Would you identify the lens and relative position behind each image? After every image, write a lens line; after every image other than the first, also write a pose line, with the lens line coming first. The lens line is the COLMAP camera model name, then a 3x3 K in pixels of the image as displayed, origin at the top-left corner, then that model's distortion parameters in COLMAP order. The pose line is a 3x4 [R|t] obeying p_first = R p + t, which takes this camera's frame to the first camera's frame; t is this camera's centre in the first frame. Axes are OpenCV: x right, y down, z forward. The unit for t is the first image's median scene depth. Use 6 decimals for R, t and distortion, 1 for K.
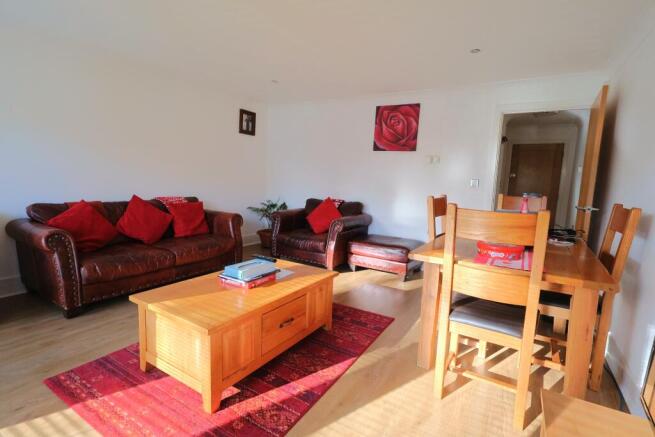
lens RADIAL K [[319.9, 0, 327.5], [0, 319.9, 218.5], [0, 0, 1]] dist [-0.001078, -0.000152]
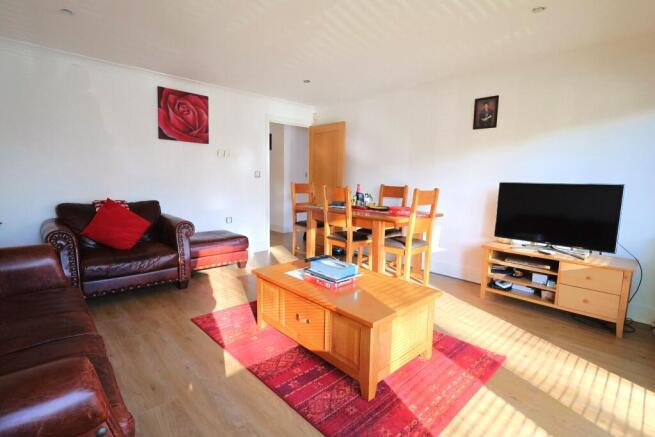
lens RADIAL K [[319.9, 0, 327.5], [0, 319.9, 218.5], [0, 0, 1]] dist [-0.001078, -0.000152]
pose [[0.260651, -0.161243, 0.951873, -0.620765], [0.109966, 0.984496, 0.136658, -0.074473], [-0.959150, 0.069054, 0.274341, 0.373081]]
